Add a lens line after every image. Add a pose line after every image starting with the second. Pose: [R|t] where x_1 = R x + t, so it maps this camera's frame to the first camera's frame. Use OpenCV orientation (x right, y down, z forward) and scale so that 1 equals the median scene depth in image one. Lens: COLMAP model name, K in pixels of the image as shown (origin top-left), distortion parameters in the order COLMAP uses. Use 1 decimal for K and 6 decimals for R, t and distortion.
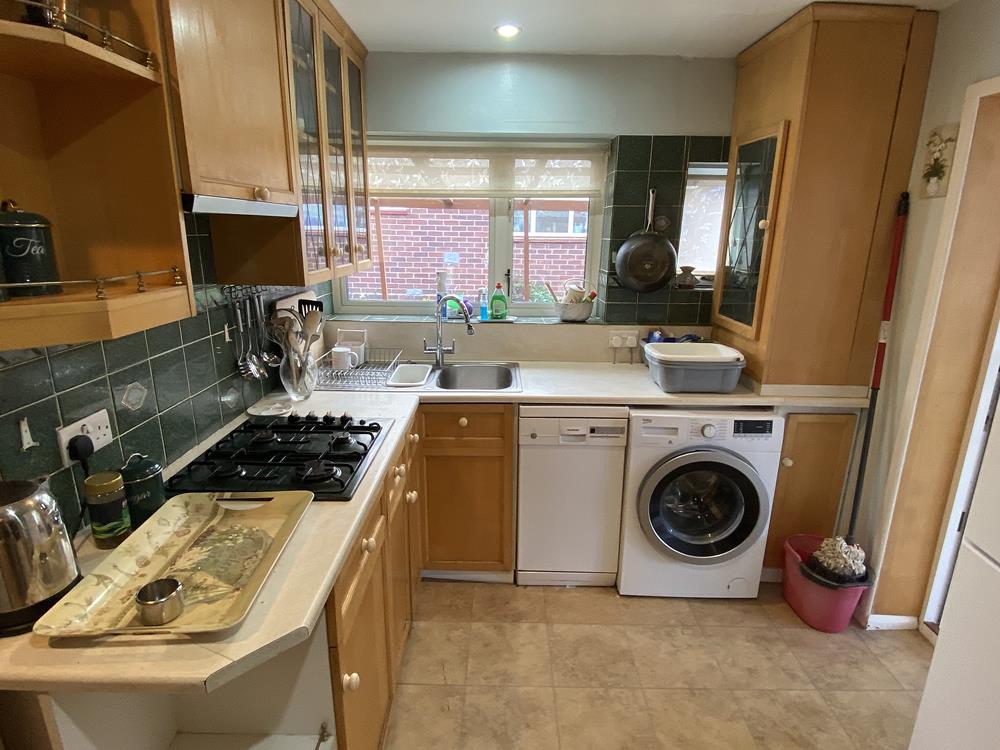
lens RADIAL K [[538.7, 0, 497.7], [0, 538.7, 371.6], [0, 0, 1]] dist [0.002203, 0.000320]
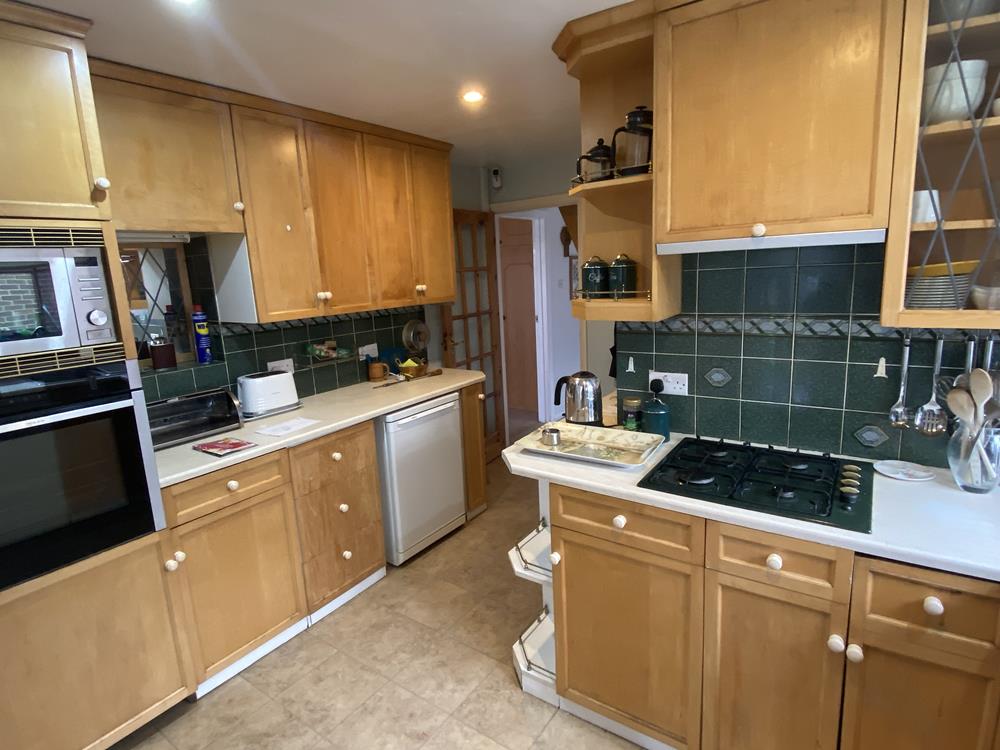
lens RADIAL K [[538.7, 0, 500.0], [0, 538.7, 374.0], [0, 0, 1]] dist [0.002203, 0.000320]
pose [[-0.576142, 0.172402, -0.798960, 0.940322], [-0.171946, 0.930062, 0.324684, -0.381781], [0.799059, 0.324442, -0.506204, 1.456481]]
